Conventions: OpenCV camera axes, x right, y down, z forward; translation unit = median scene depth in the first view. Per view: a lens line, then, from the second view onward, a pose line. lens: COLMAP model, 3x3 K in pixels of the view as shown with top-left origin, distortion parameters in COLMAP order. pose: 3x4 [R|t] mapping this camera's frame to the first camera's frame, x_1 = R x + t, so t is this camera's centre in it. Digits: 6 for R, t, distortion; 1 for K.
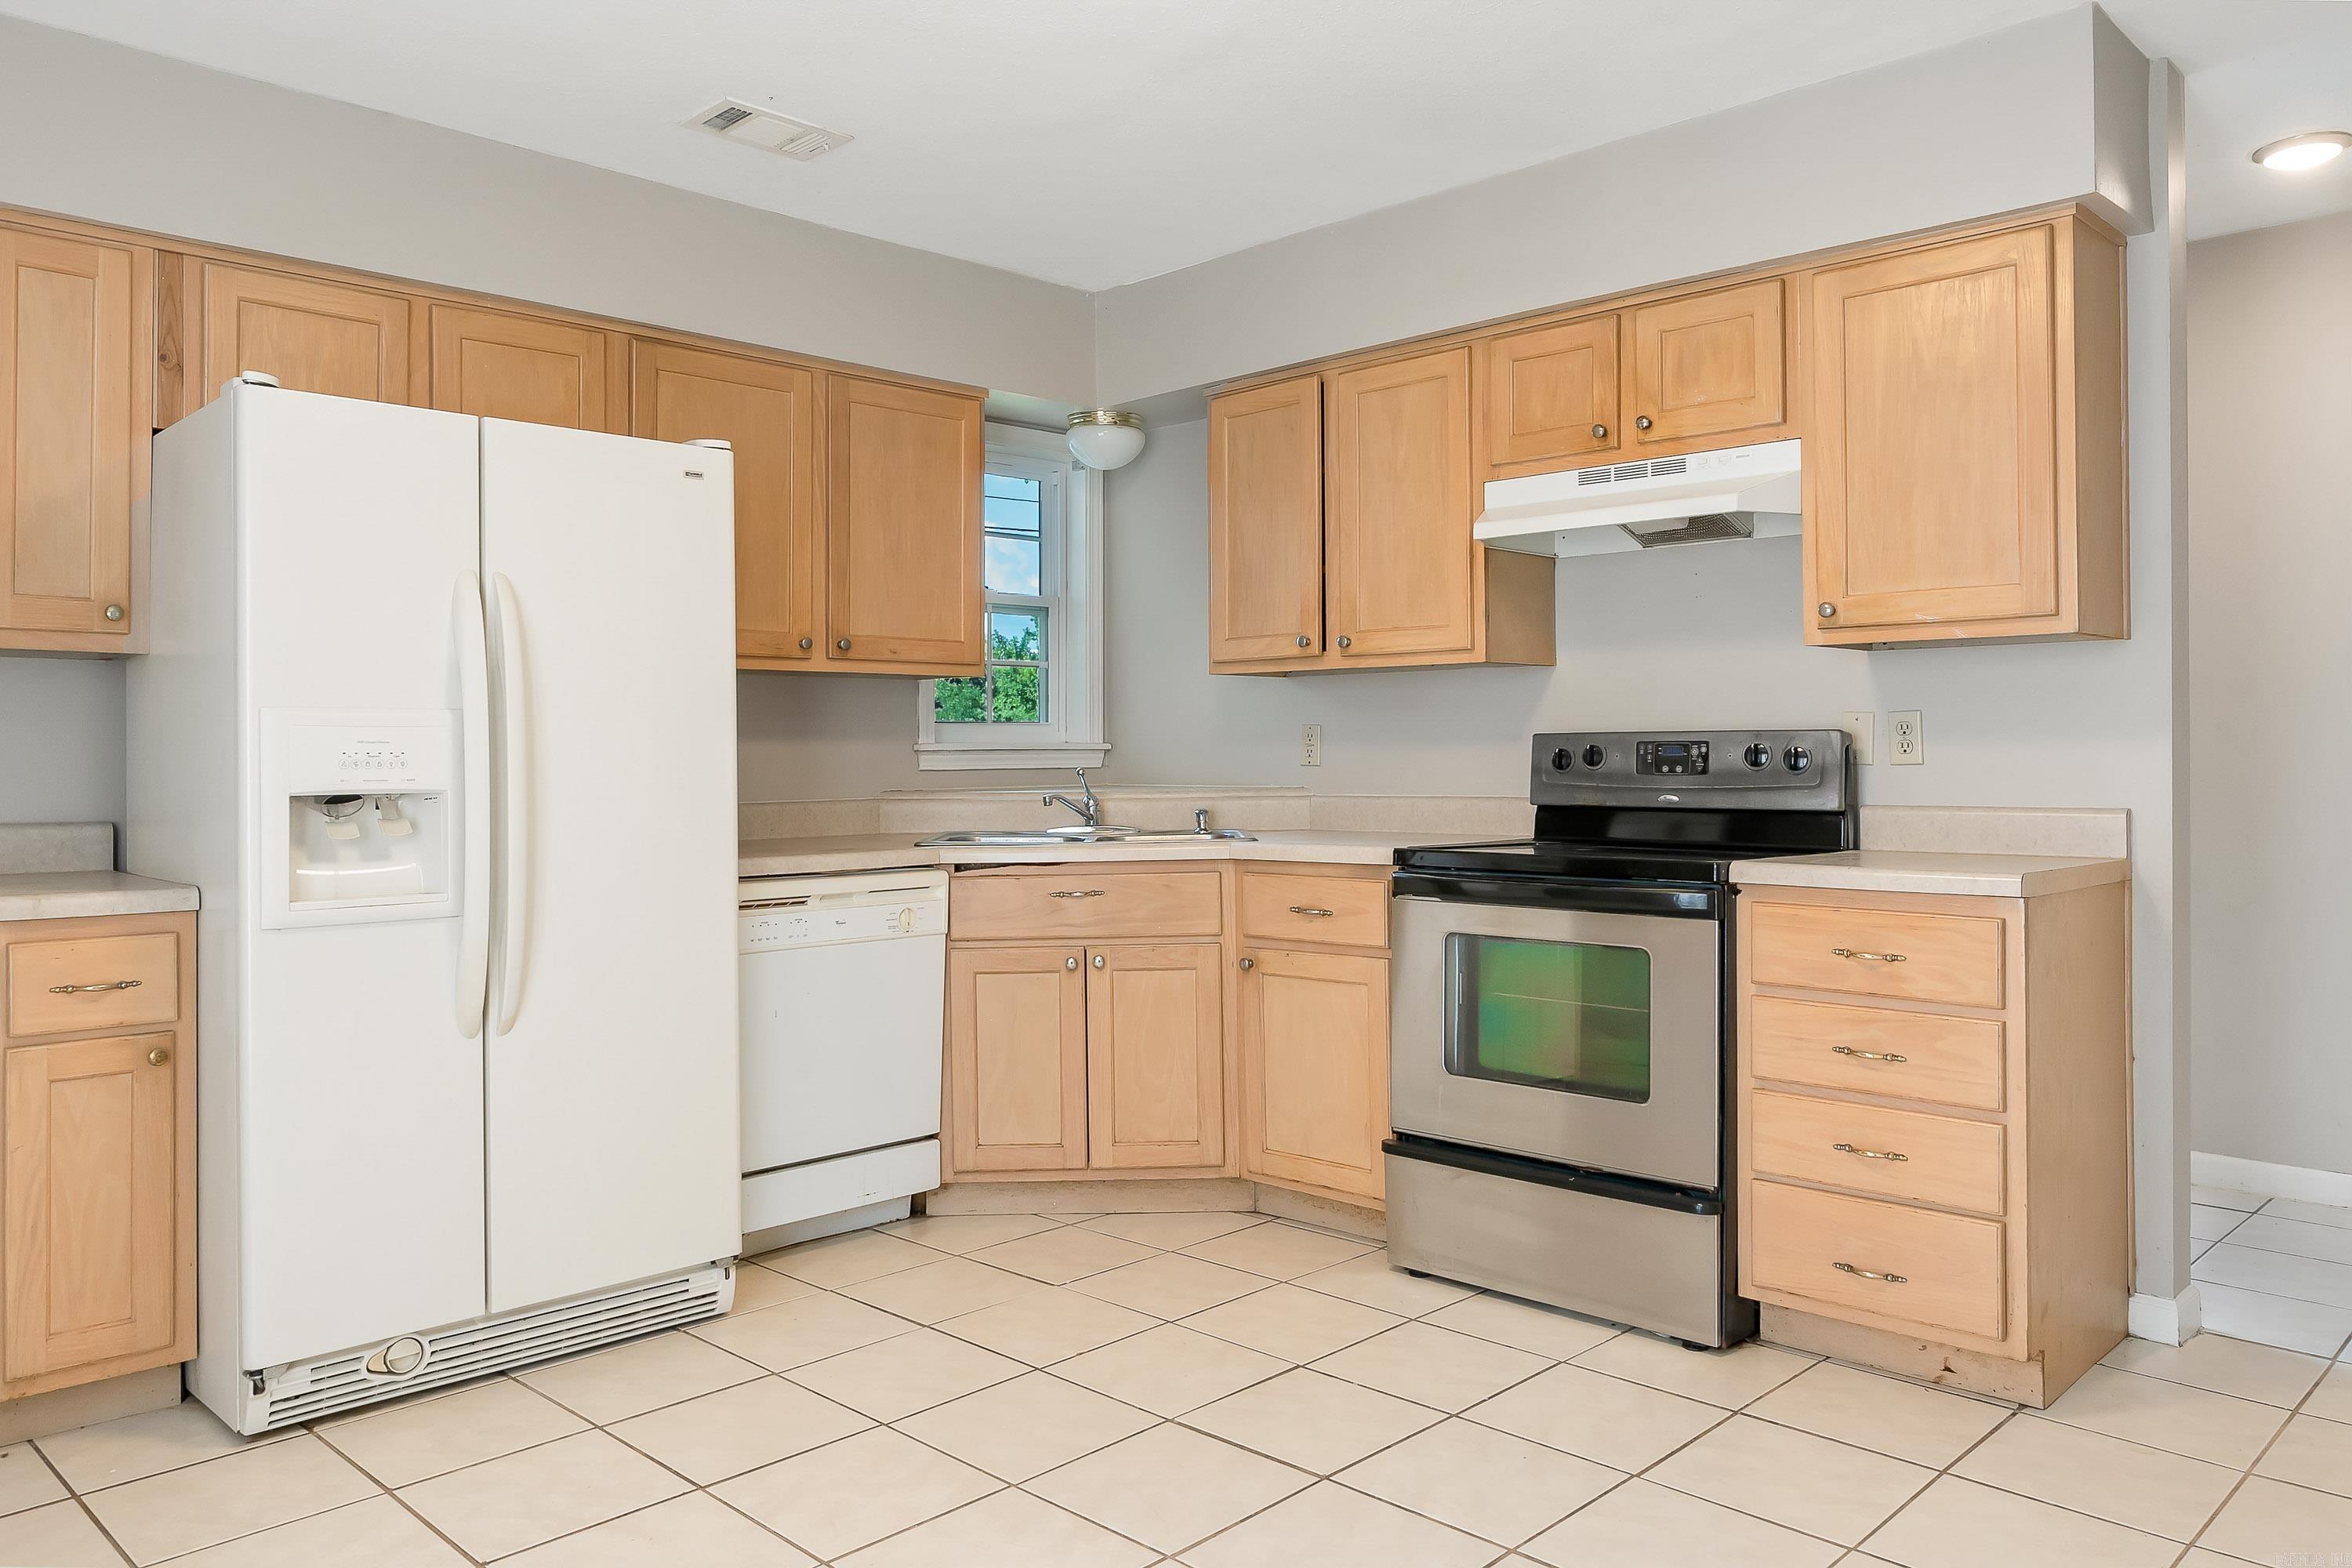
lens RADIAL K [[1667.3, 0, 1172.9], [0, 1667.3, 722.5], [0, 0, 1]] dist [0.000007, -0.000189]
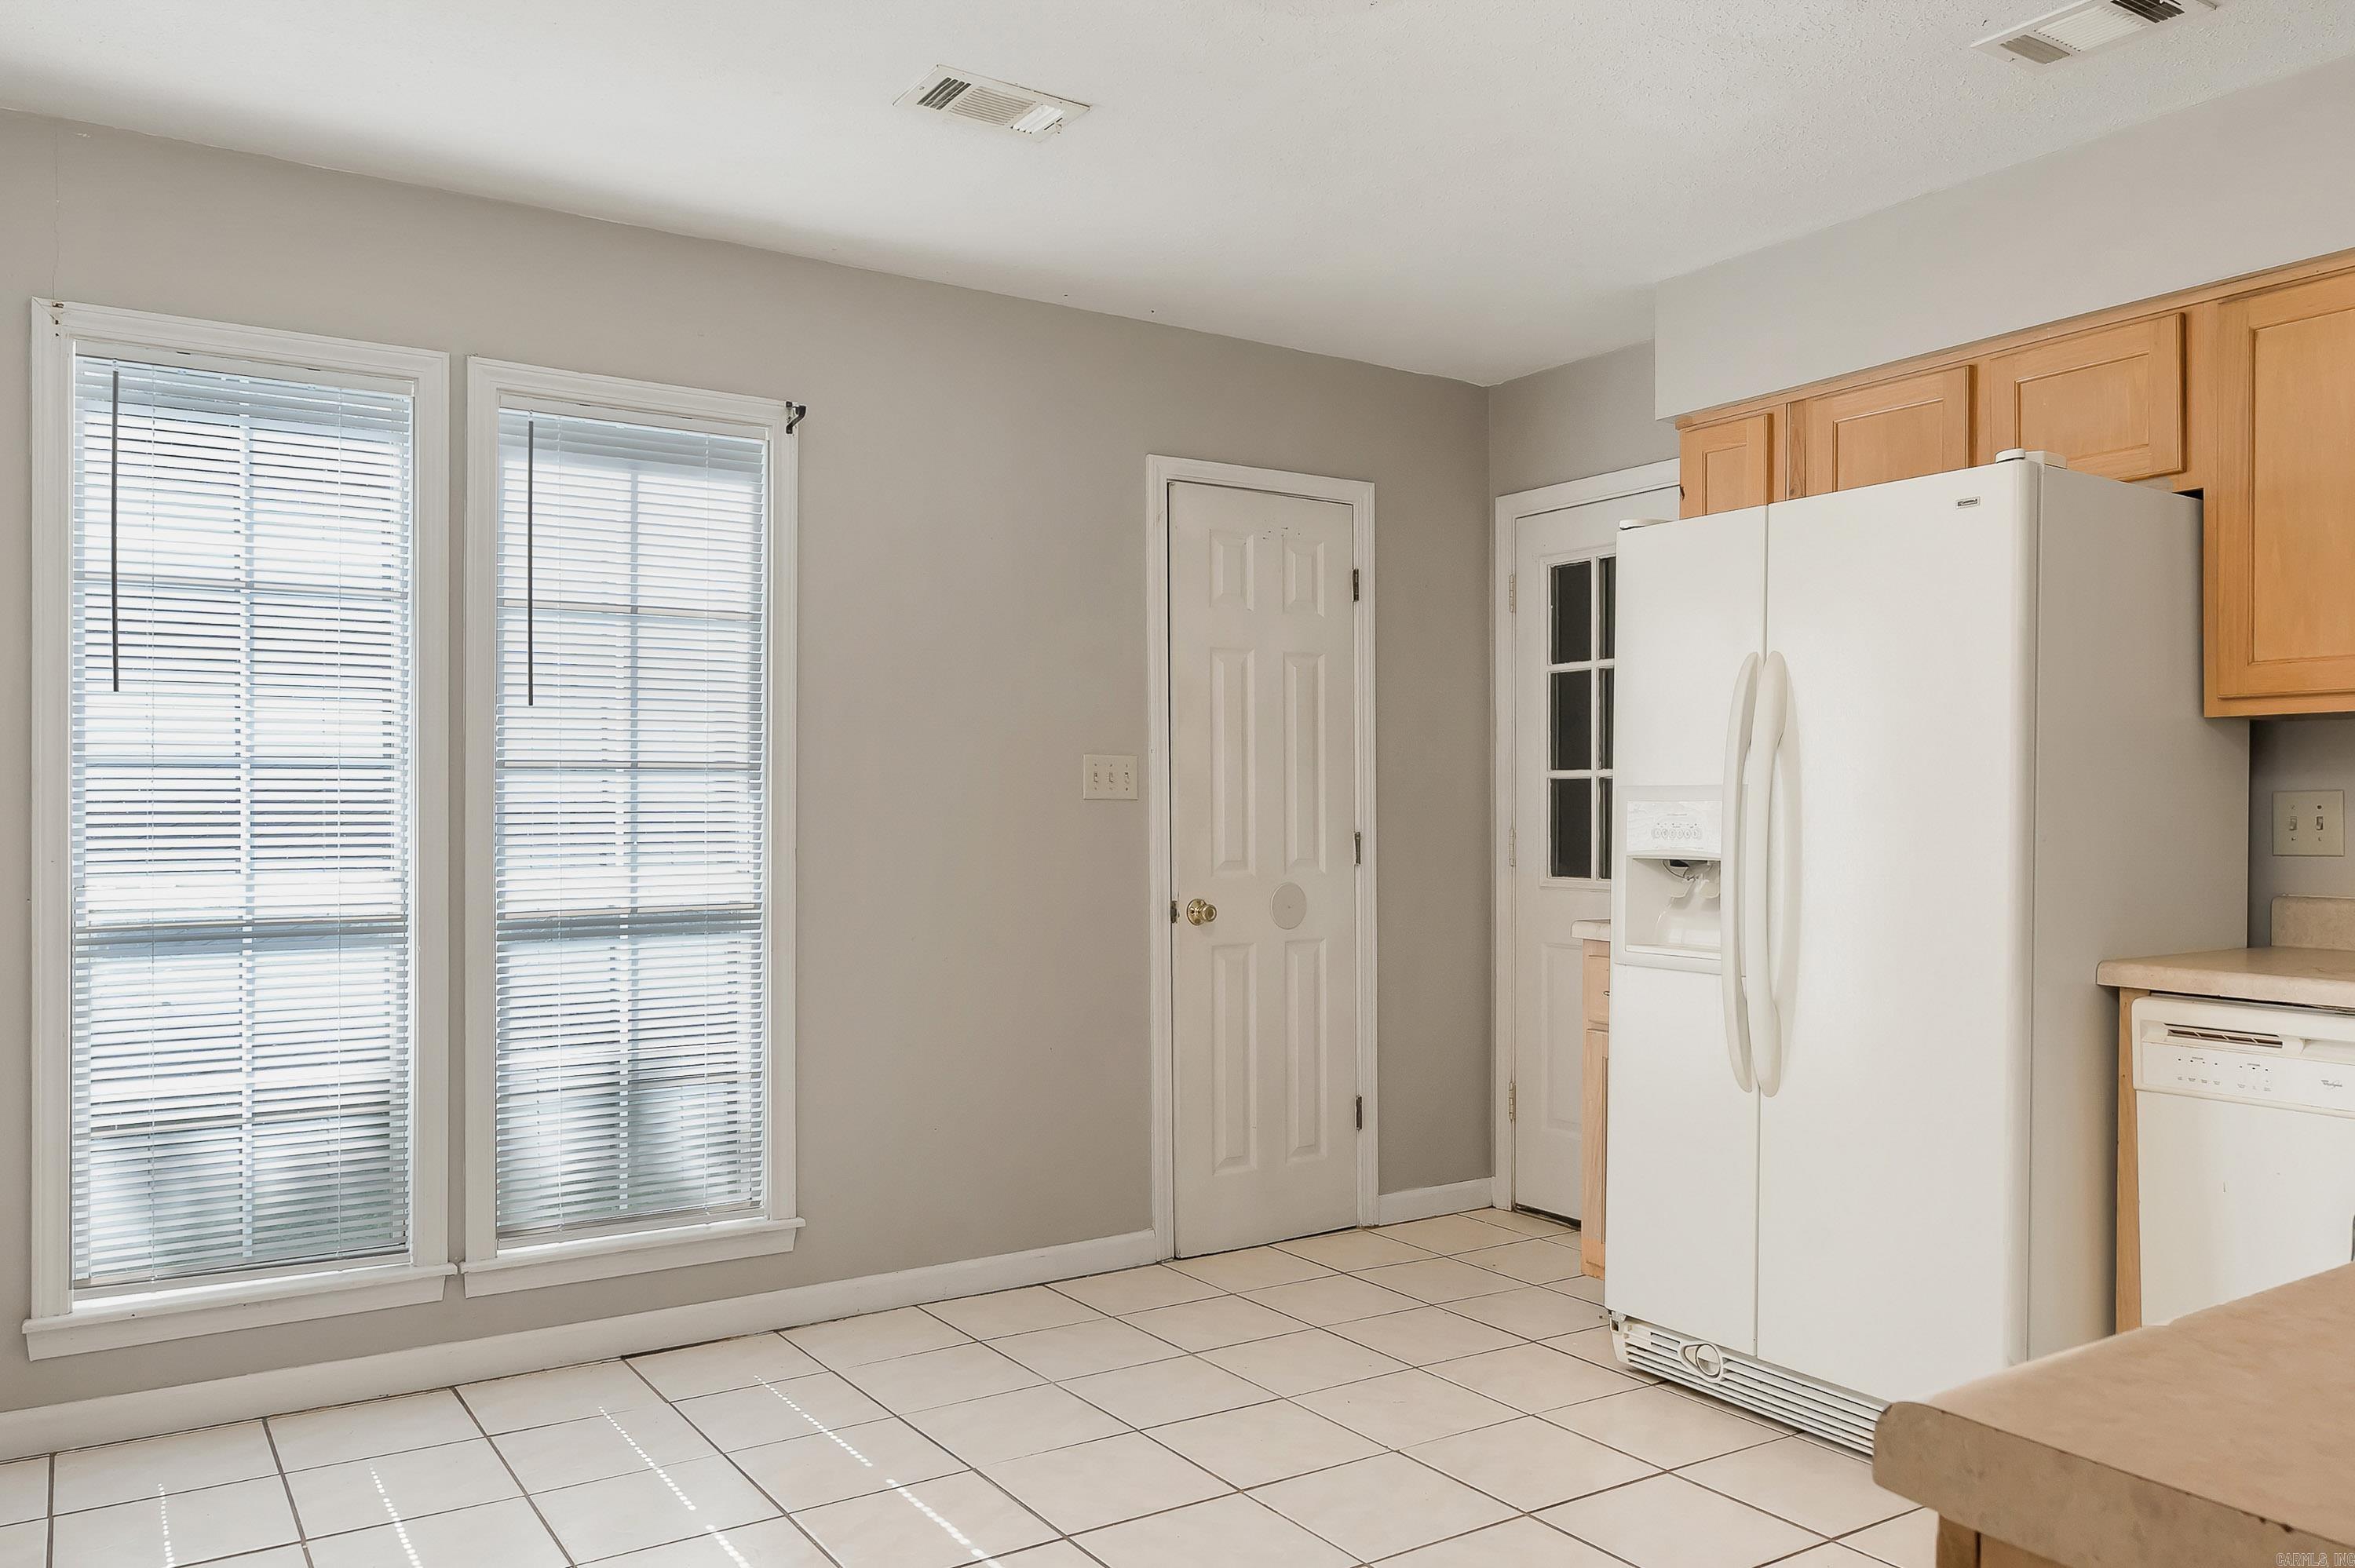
lens RADIAL K [[1652.6, 0, 1177.5], [0, 1652.6, 784.0], [0, 0, 1]] dist [0.001691, 0.001518]
pose [[-0.199731, -0.019664, -0.979653, 0.621839], [0.009286, 0.999716, -0.021960, 0.010496], [0.979807, -0.013483, -0.199491, 0.764714]]
